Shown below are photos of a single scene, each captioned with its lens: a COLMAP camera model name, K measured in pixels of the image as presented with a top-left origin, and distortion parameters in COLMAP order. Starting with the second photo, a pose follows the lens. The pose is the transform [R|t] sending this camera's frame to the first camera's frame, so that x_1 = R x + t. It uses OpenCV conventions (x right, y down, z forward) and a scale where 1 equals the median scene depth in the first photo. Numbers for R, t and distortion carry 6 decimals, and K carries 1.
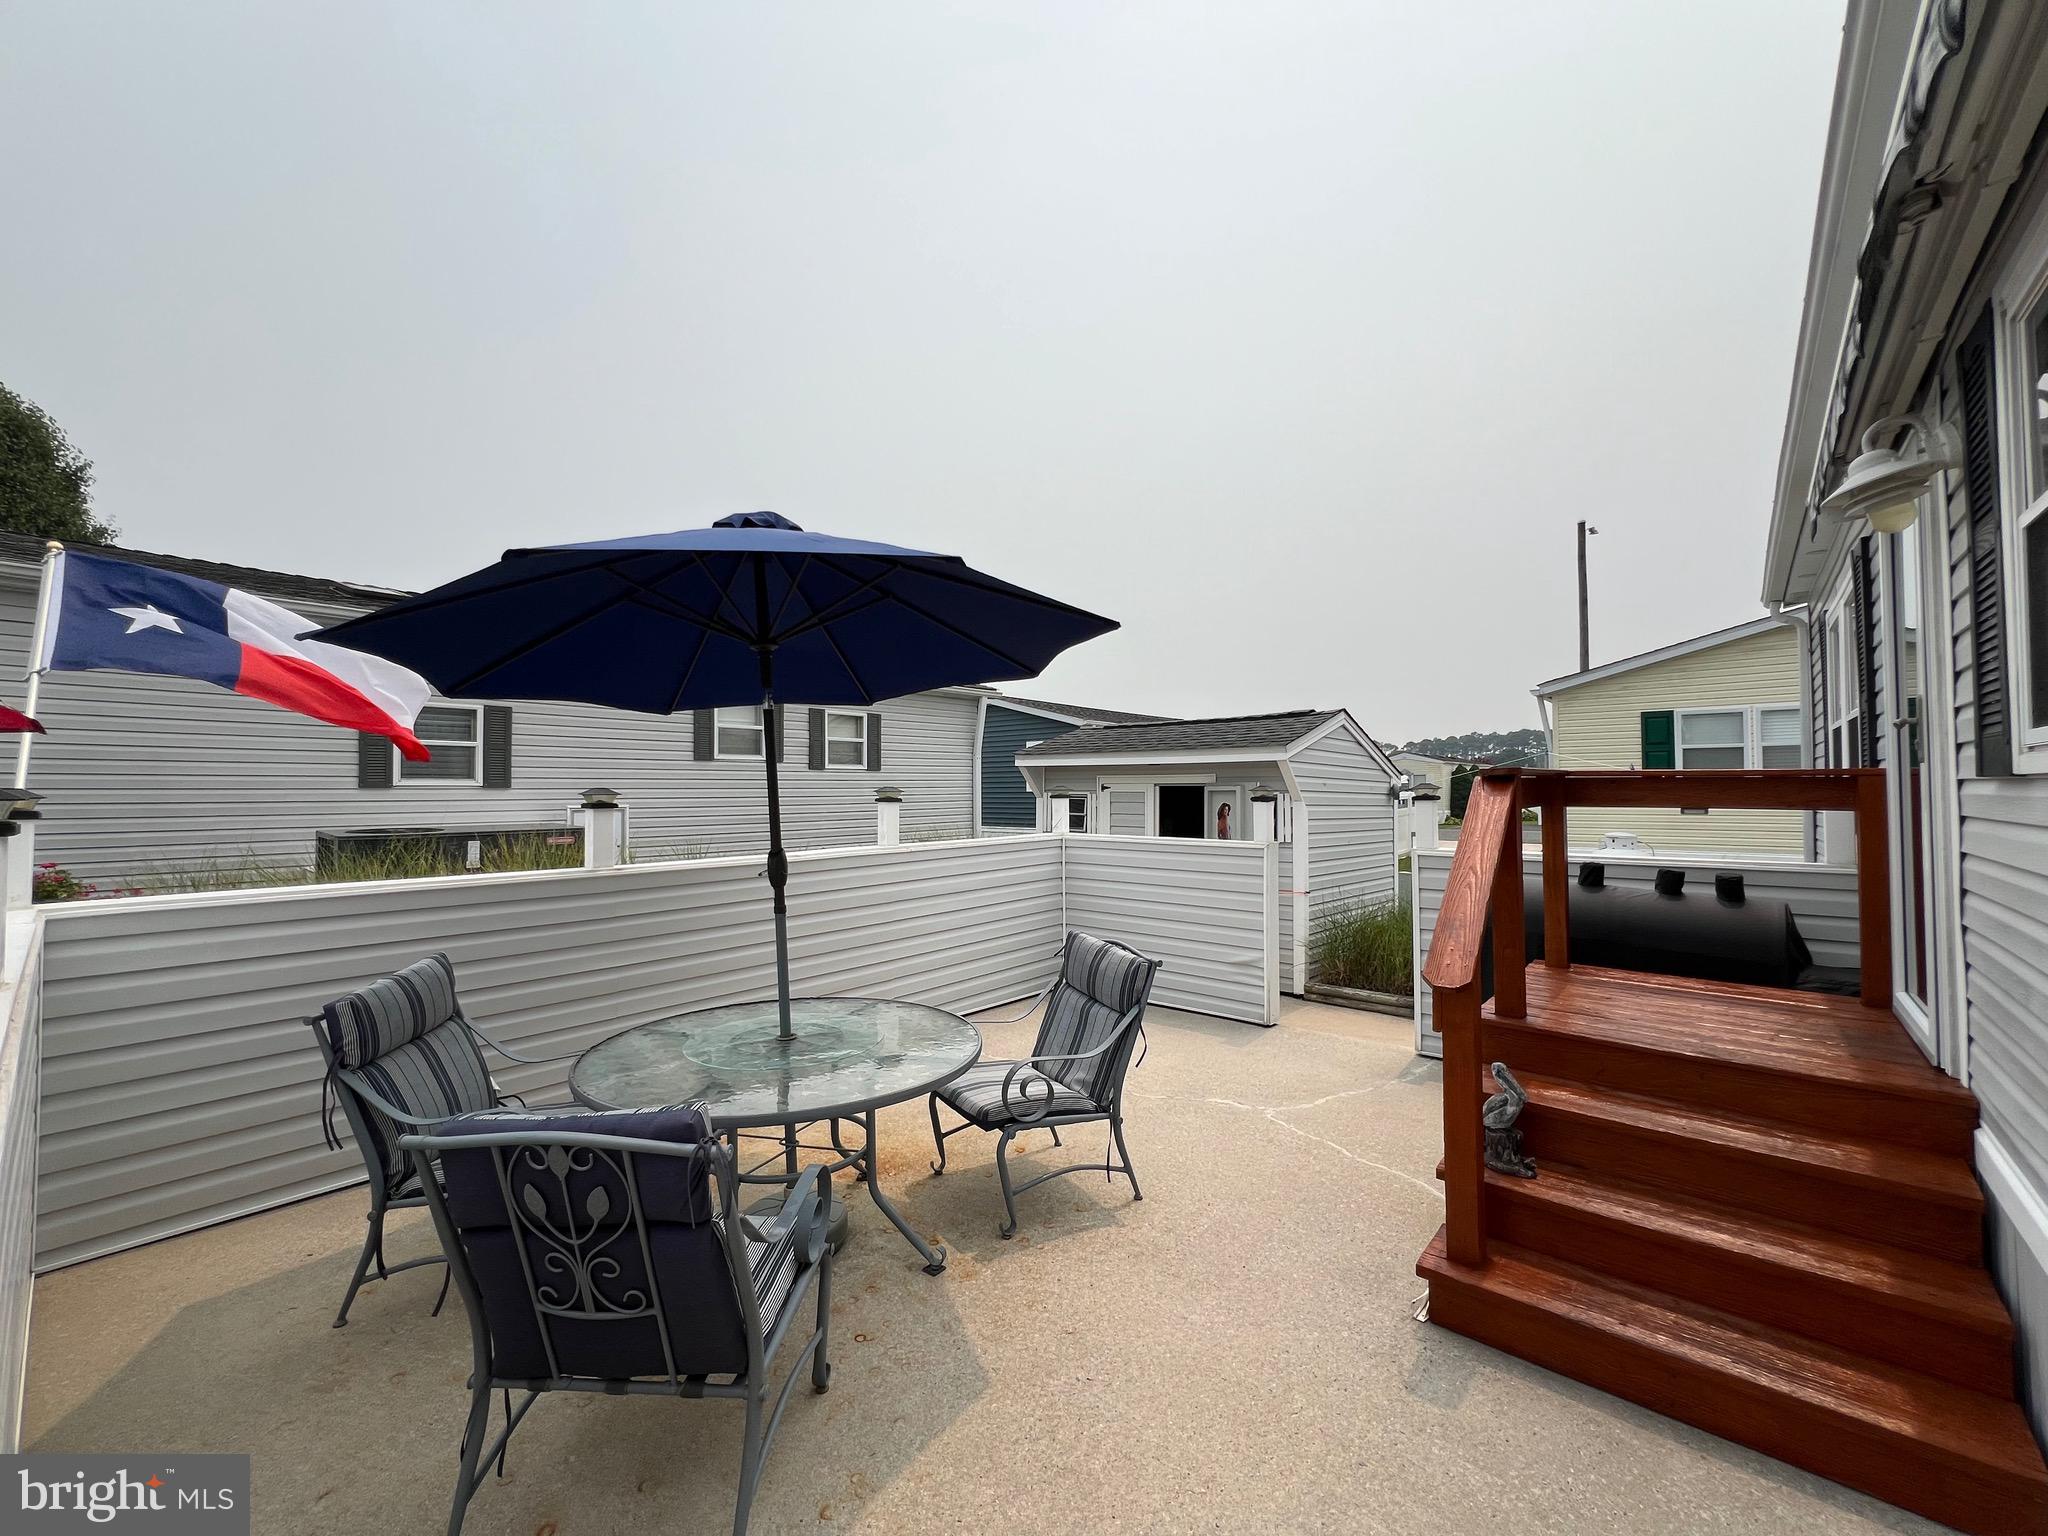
lens RADIAL K [[822.9, 0, 1018.3], [0, 822.9, 769.6], [0, 0, 1]] dist [-0.001110, 0.000003]
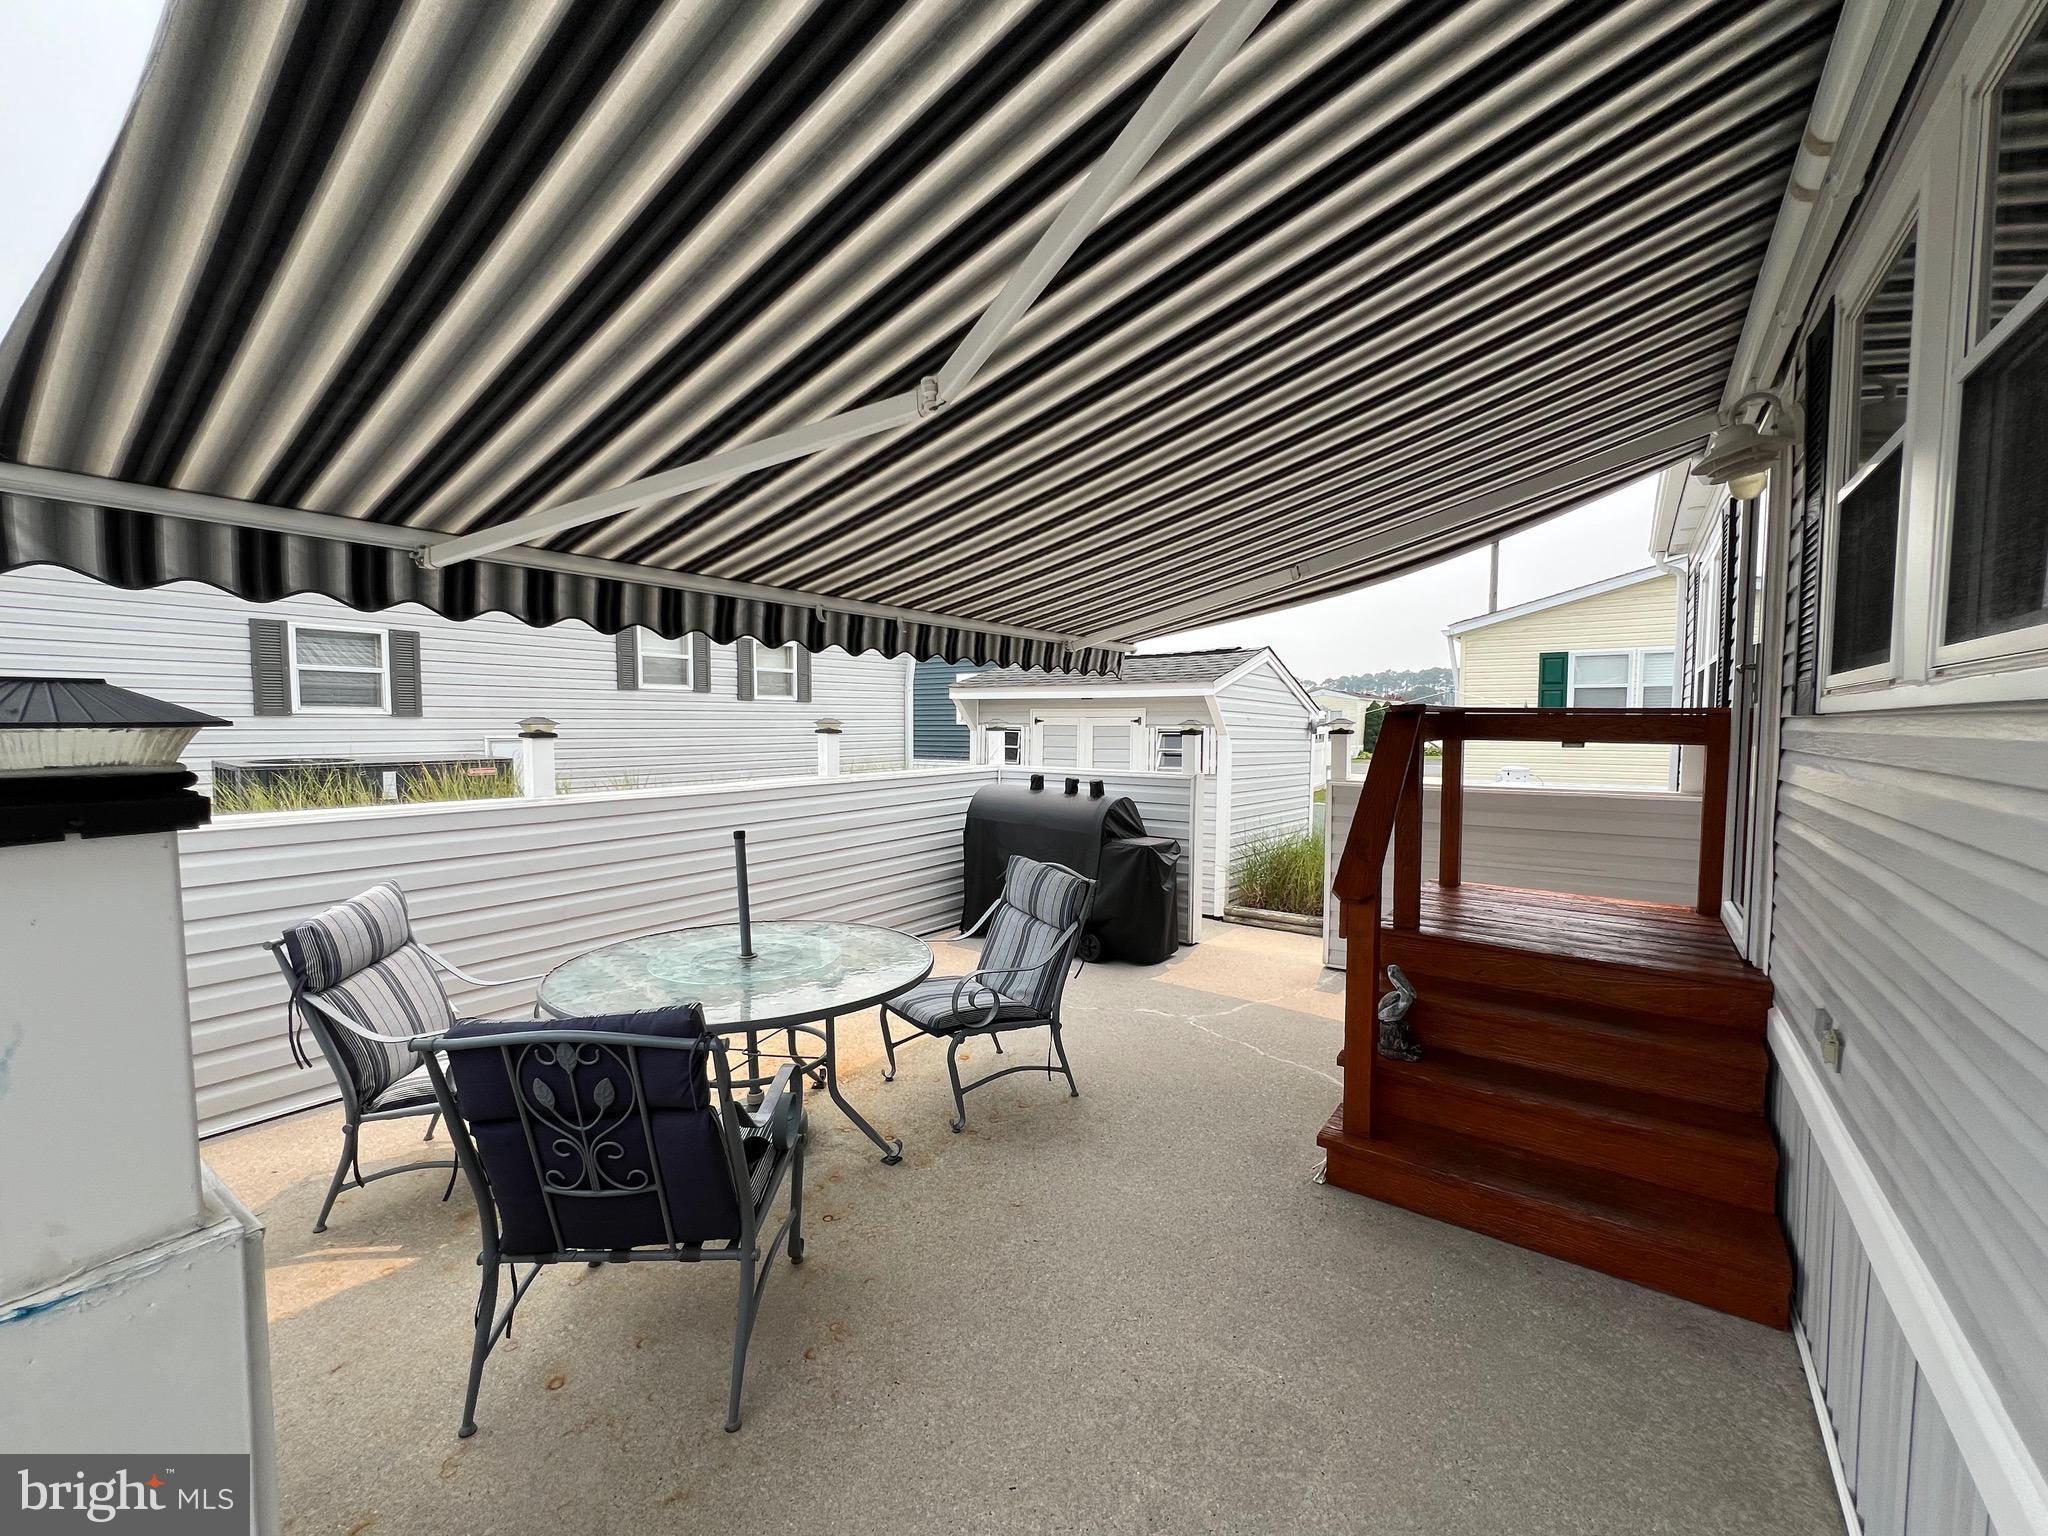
lens RADIAL K [[822.9, 0, 1018.3], [0, 822.9, 769.6], [0, 0, 1]] dist [-0.001110, 0.000003]
pose [[0.996297, 0.001674, 0.085965, -0.025937], [-0.008647, 0.996691, 0.080816, 0.000266], [-0.085545, -0.081260, 0.993015, -0.052594]]
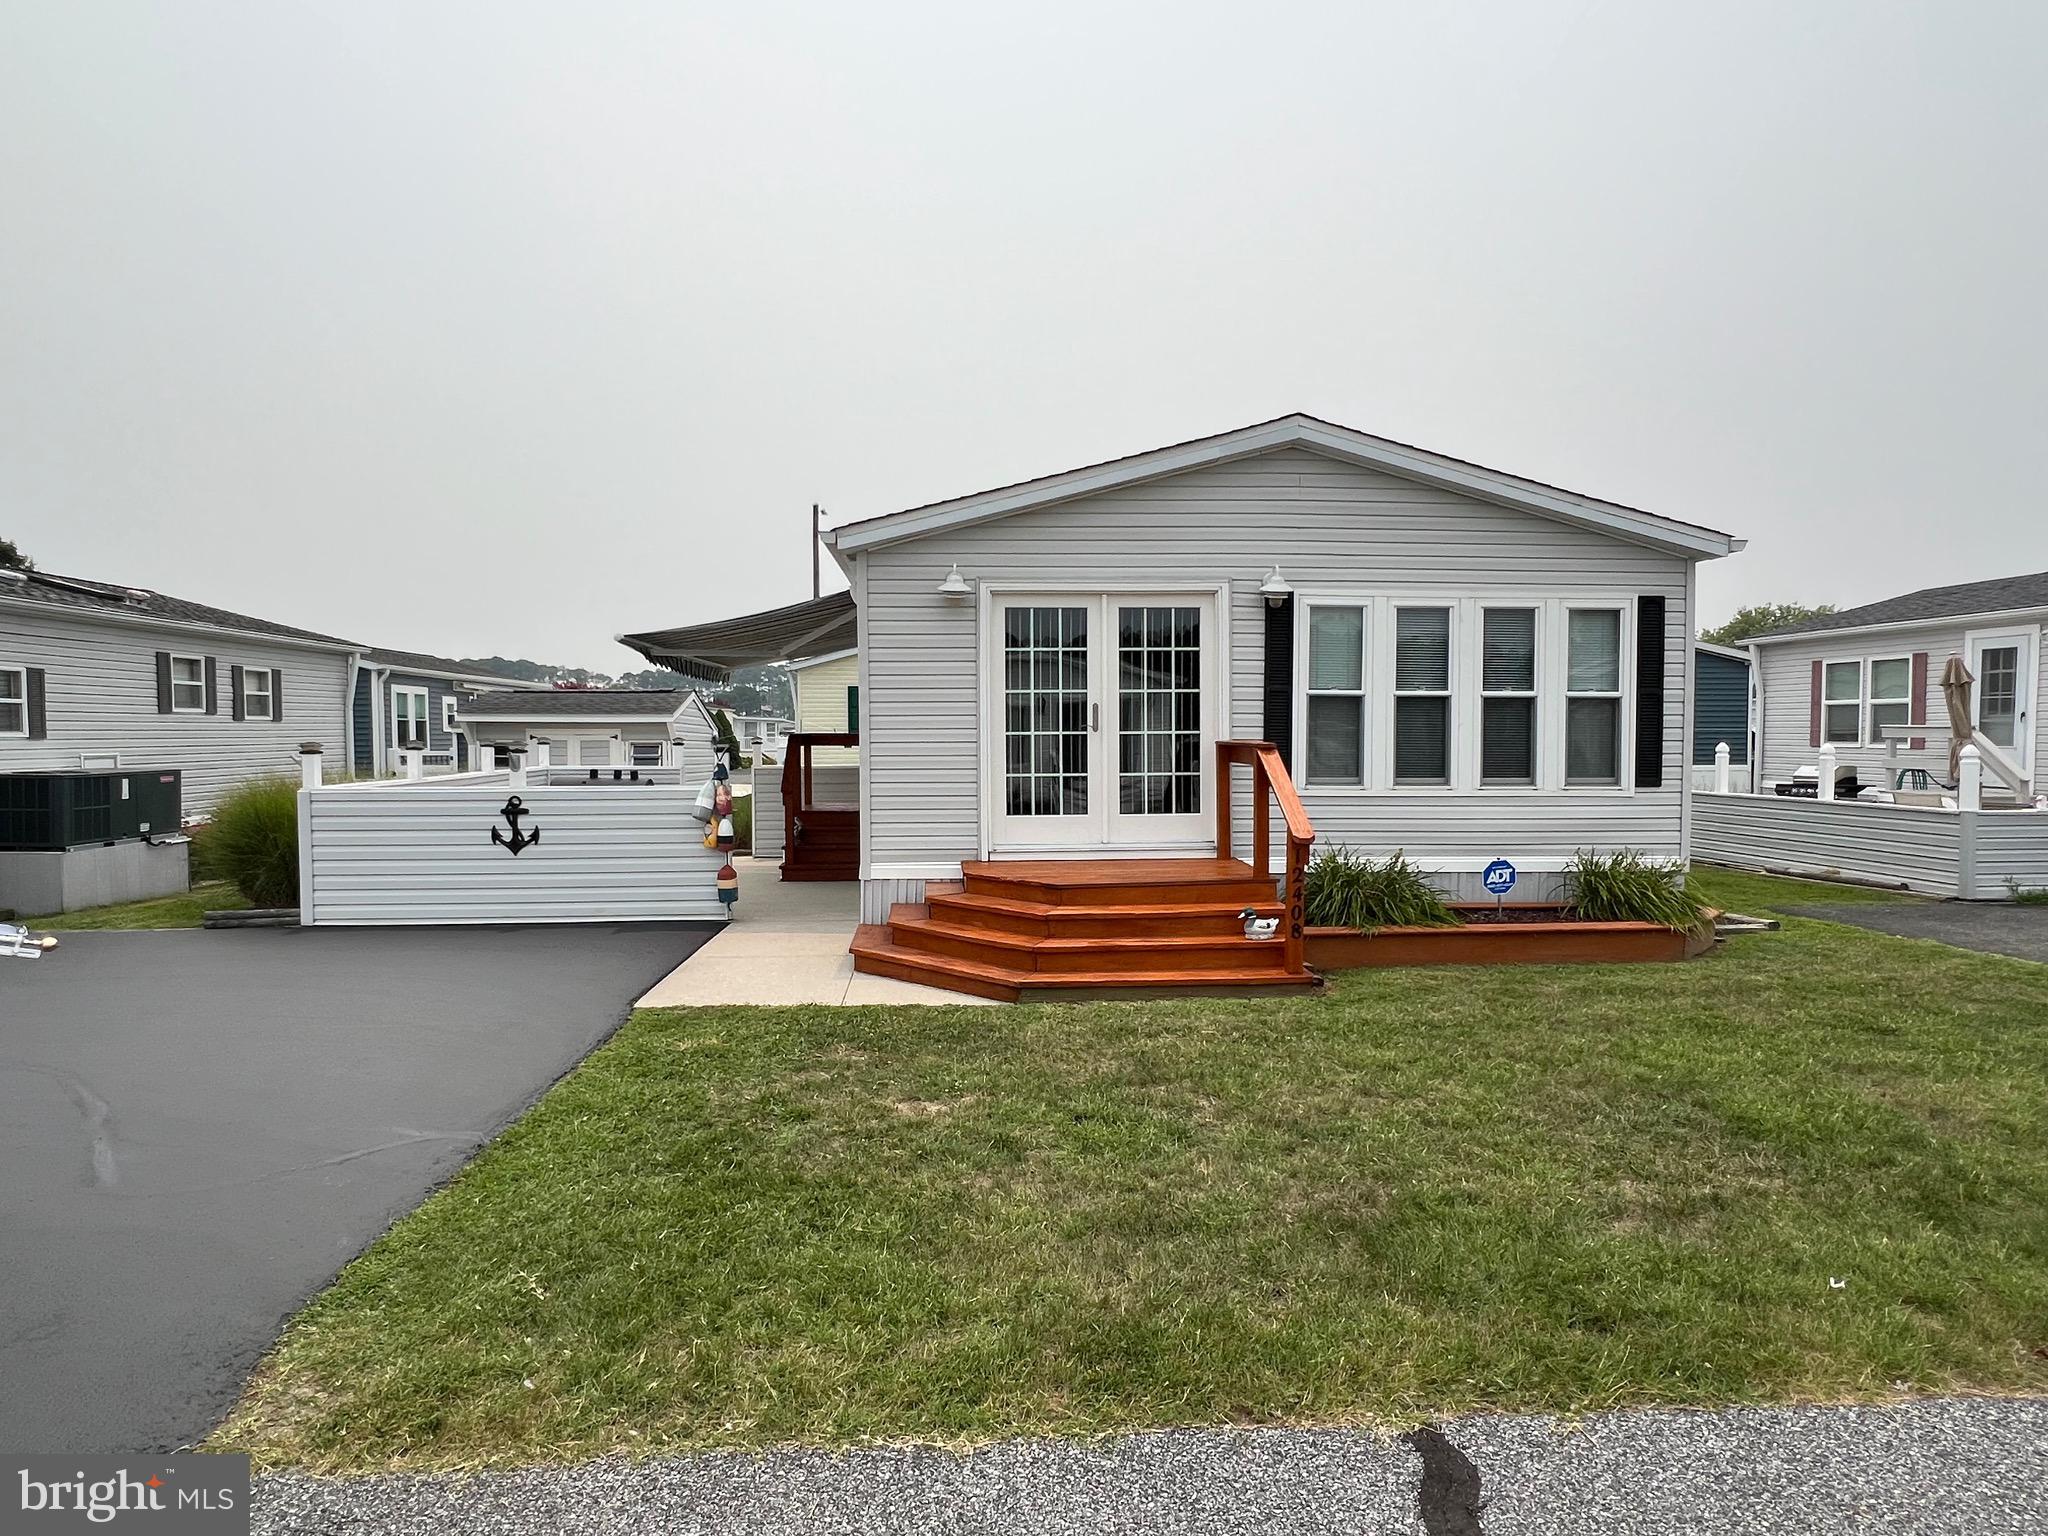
lens RADIAL K [[1141.3, 0, 1024.0], [0, 1141.3, 768.0], [0, 0, 1]] dist [-0.001292, -0.000206]
pose [[0.708133, -0.019909, 0.705799, -2.865439], [-0.018252, 0.998752, 0.046485, -0.135174], [-0.705844, -0.045800, 0.706886, -4.148208]]
